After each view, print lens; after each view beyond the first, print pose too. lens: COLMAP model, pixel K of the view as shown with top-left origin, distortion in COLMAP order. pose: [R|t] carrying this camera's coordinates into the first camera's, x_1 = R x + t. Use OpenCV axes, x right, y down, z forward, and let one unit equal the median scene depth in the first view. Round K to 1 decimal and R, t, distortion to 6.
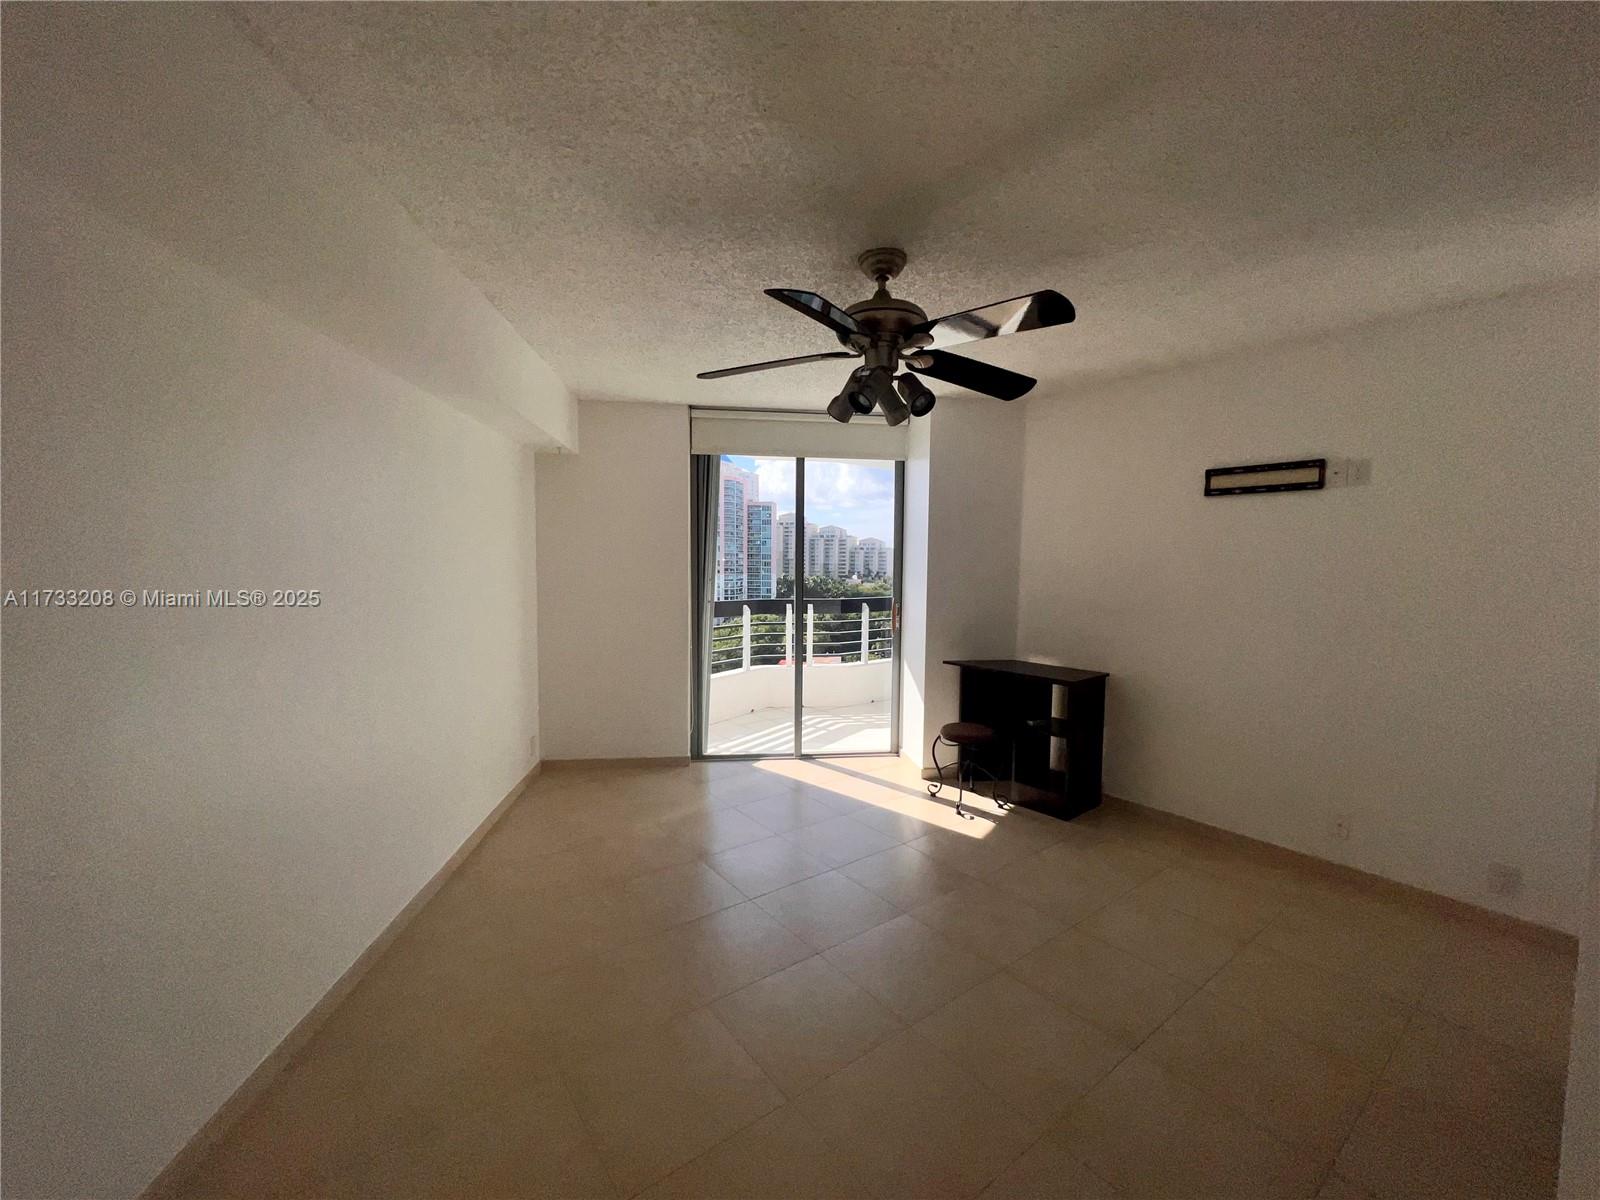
lens RADIAL K [[638.8, 0, 800.8], [0, 638.8, 604.6], [0, 0, 1]] dist [0.000736, 0.000261]
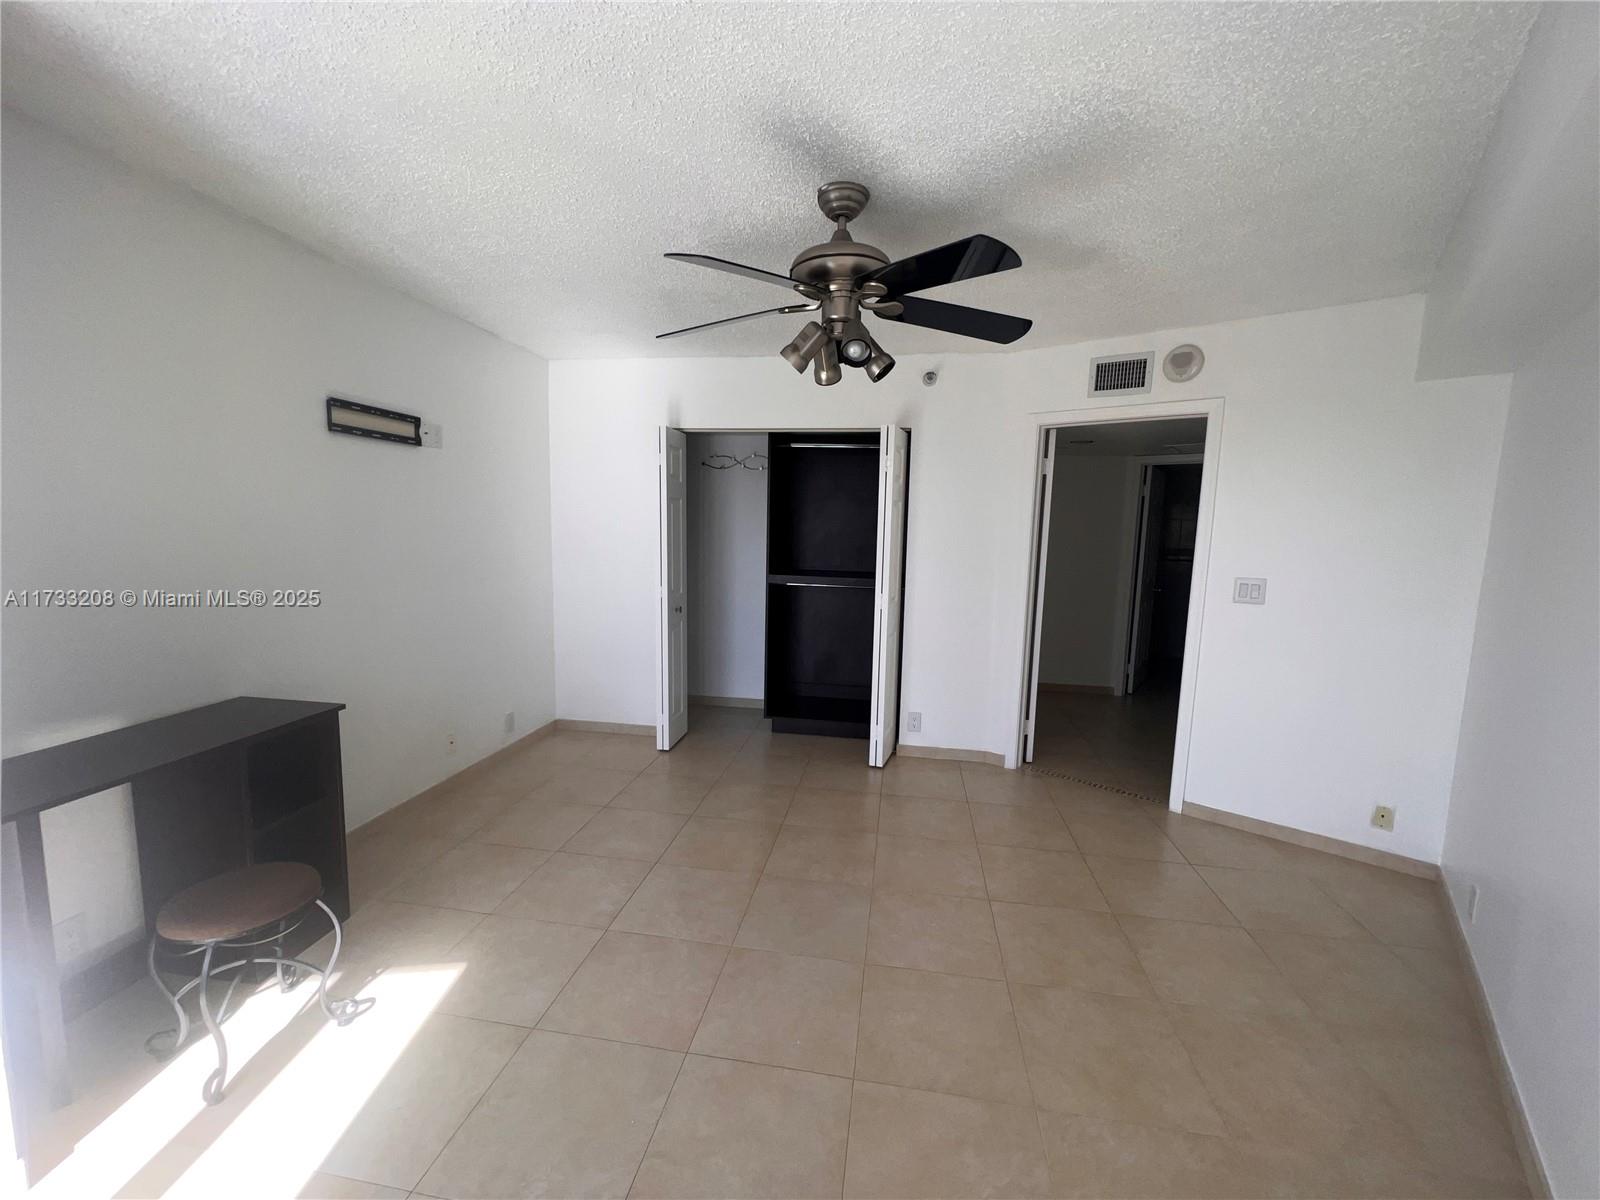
lens RADIAL K [[638.8, 0, 801.2], [0, 638.8, 594.5], [0, 0, 1]] dist [0.000736, 0.000261]
pose [[-0.668316, -0.109423, 0.735786, -0.399217], [0.018720, 0.986335, 0.163687, -0.098181], [-0.743642, 0.123168, -0.657135, 1.234762]]
